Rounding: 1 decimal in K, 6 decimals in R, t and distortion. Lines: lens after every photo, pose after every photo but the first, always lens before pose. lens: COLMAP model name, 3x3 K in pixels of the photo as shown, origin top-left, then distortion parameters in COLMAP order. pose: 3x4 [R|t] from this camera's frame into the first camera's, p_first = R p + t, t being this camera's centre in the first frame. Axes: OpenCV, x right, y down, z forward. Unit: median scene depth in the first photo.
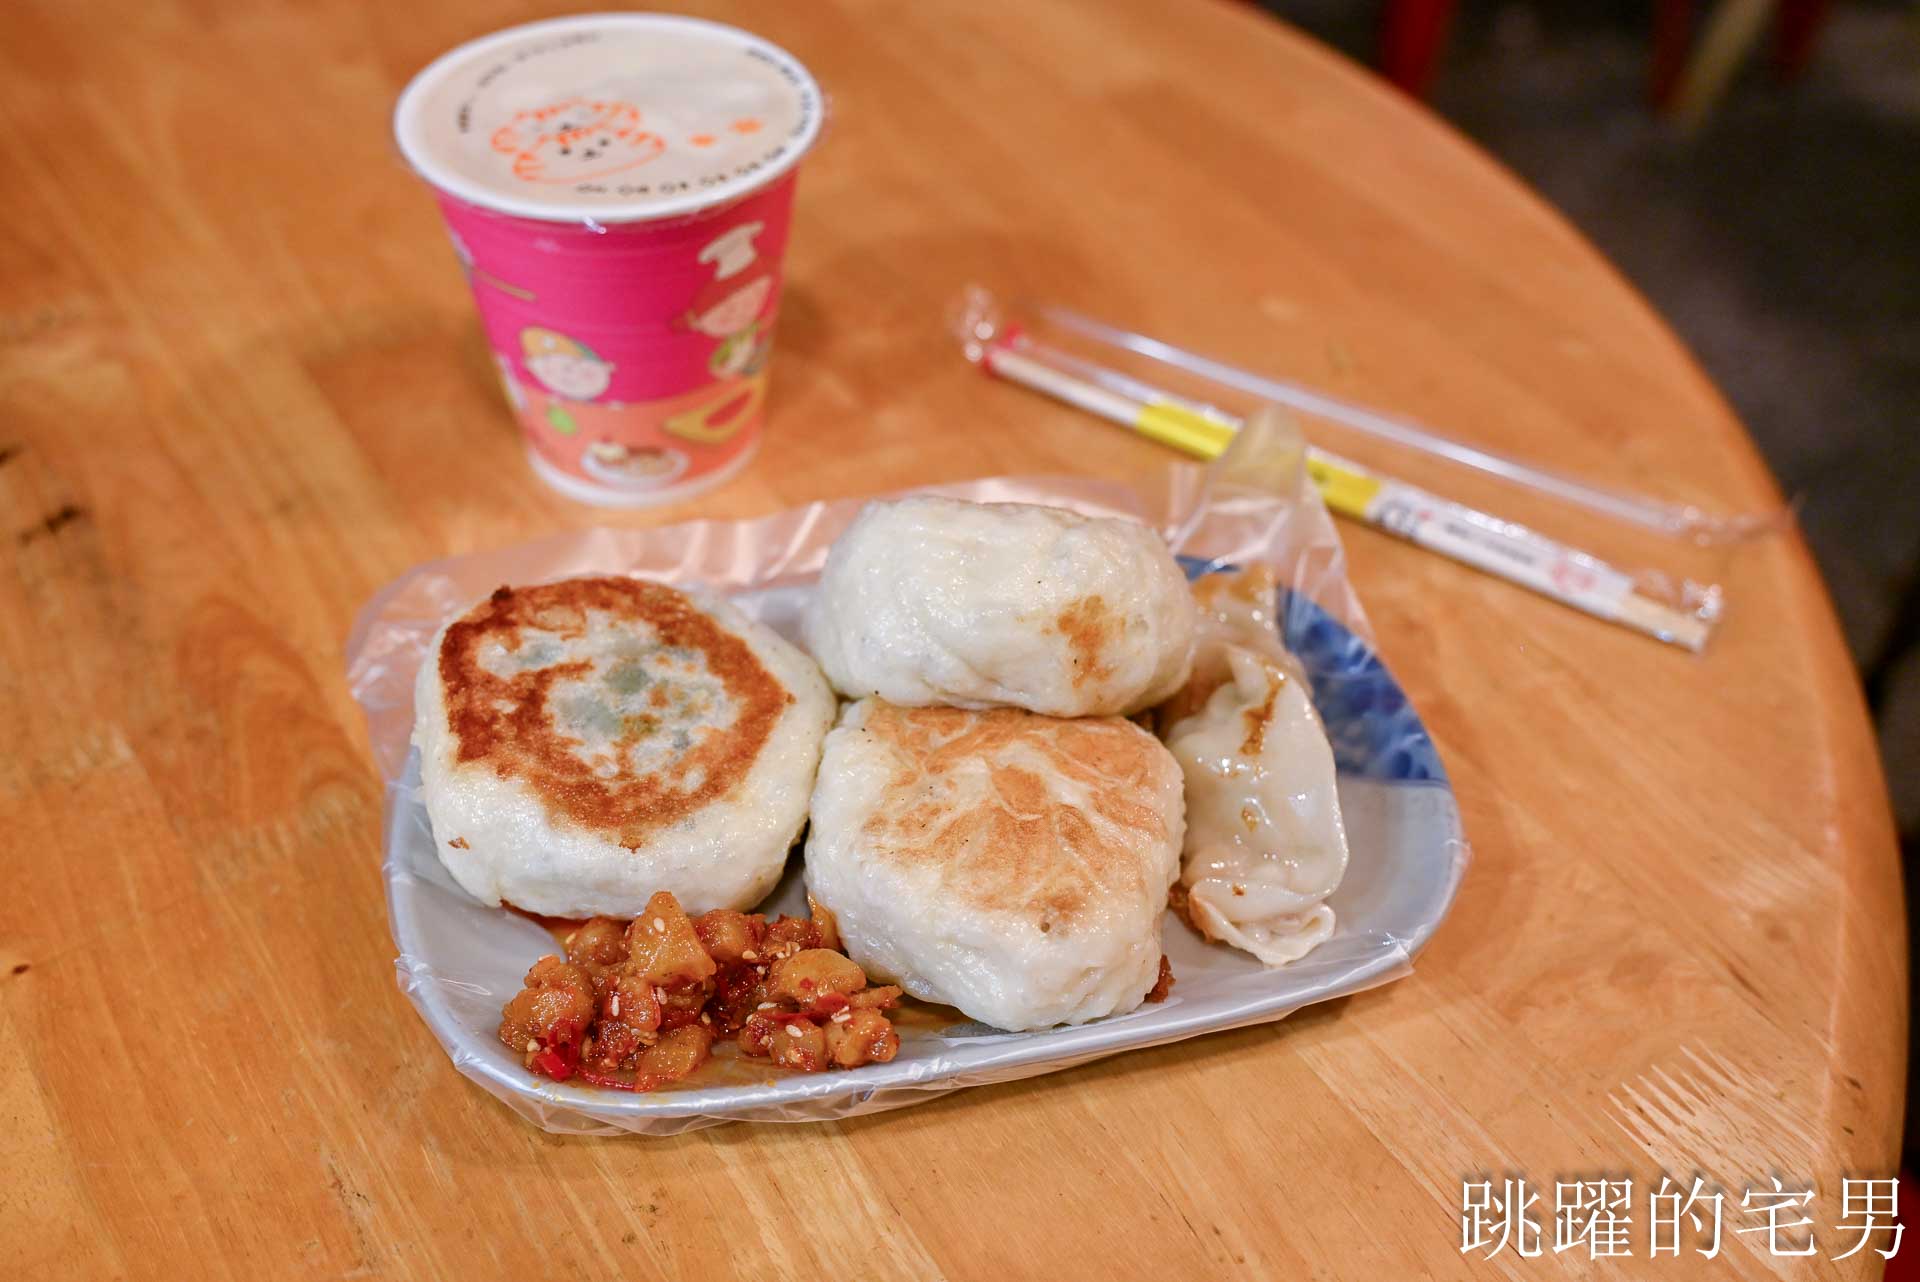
lens RADIAL K [[2051.9, 0, 965.9], [0, 2051.9, 640.8], [0, 0, 1]] dist [0.016130, 0.000000]
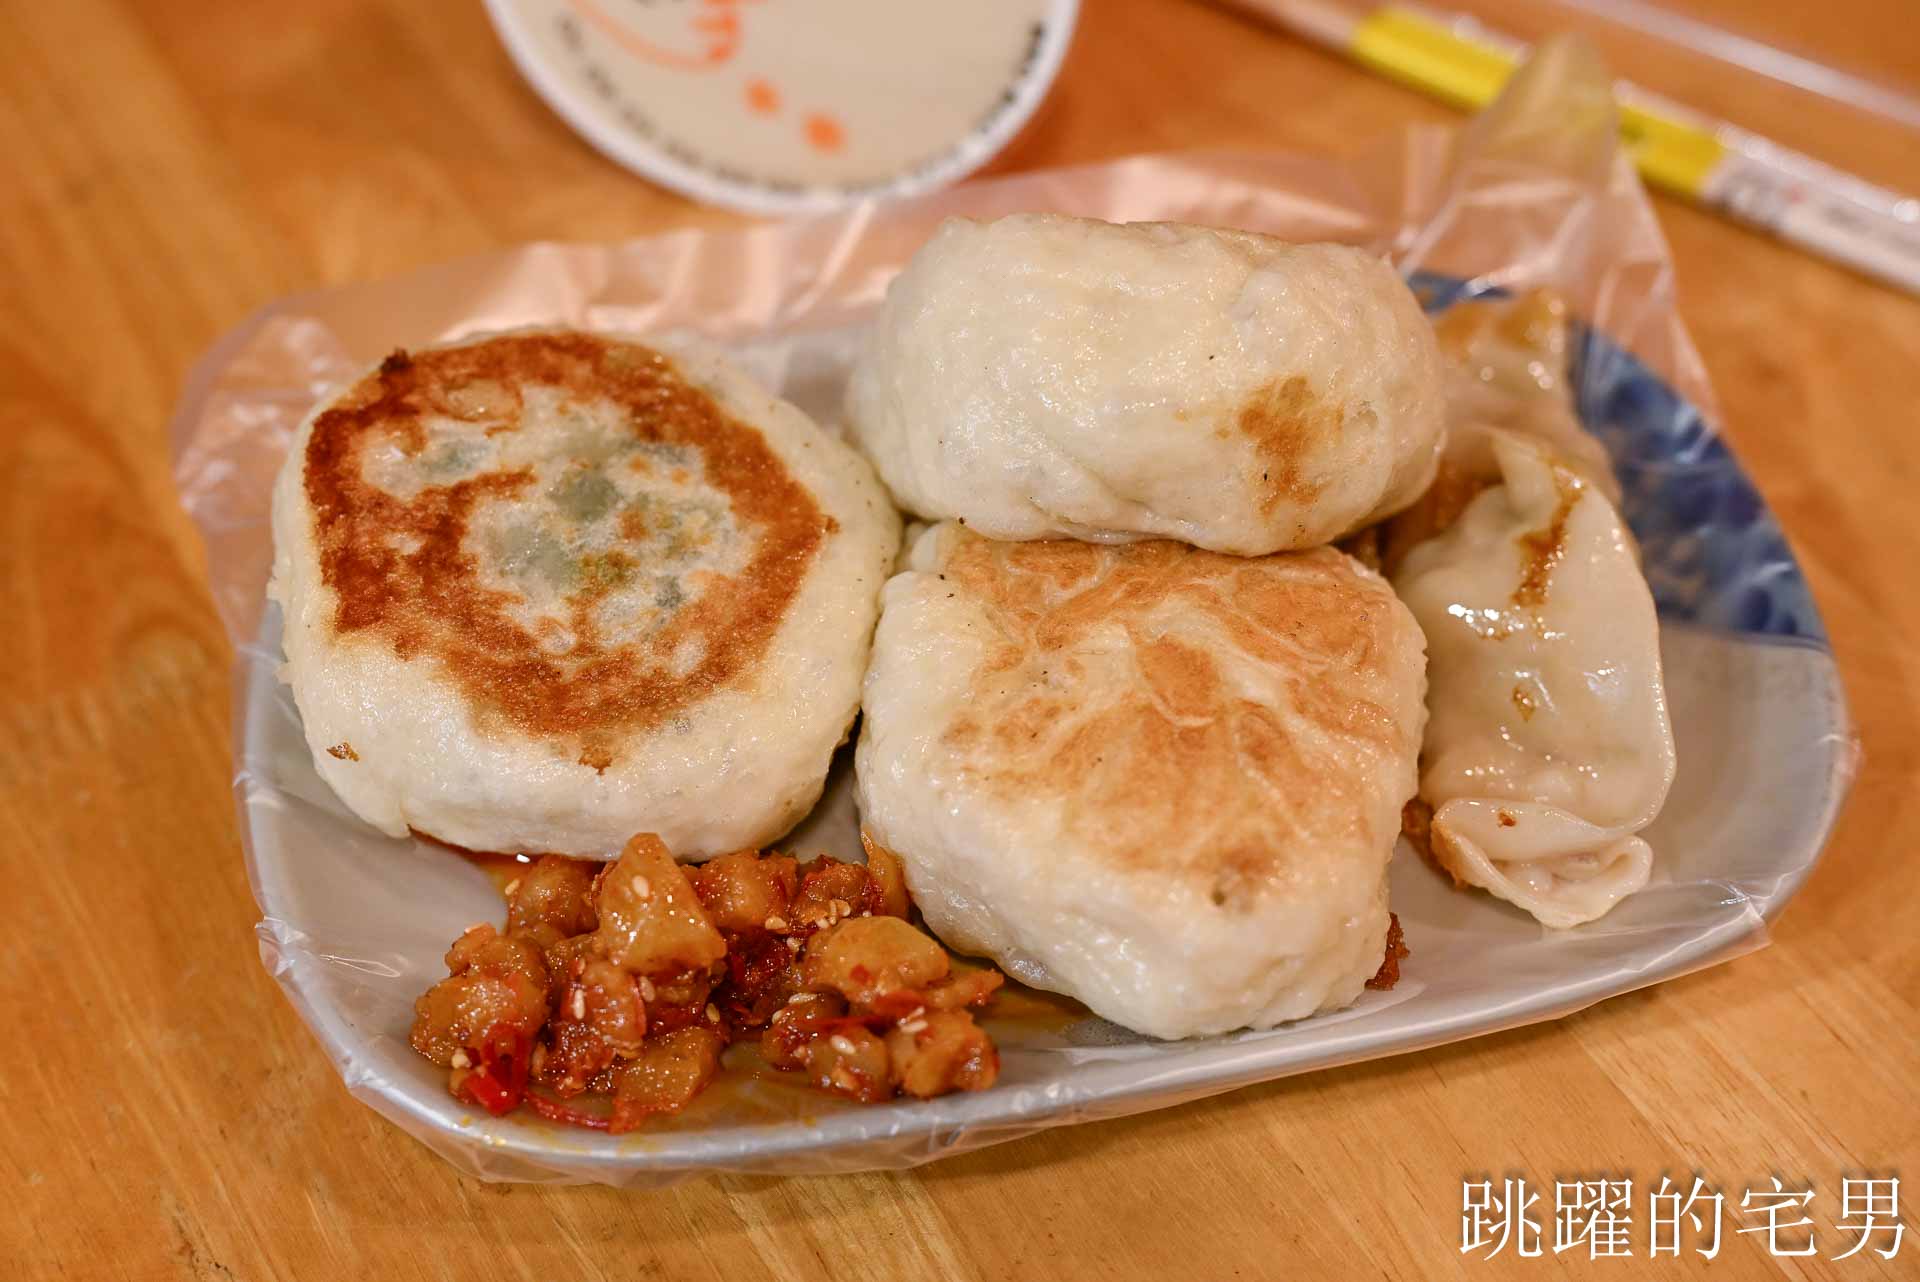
lens RADIAL K [[2813.4, 0, 949.1], [0, 2813.4, 641.6], [0, 0, 1]] dist [0.004111, 0.000000]
pose [[0.999049, 0.001218, -0.043591, -0.008168], [0.005508, 0.988081, 0.153834, -0.076070], [0.043259, -0.153927, 0.987135, 0.101792]]
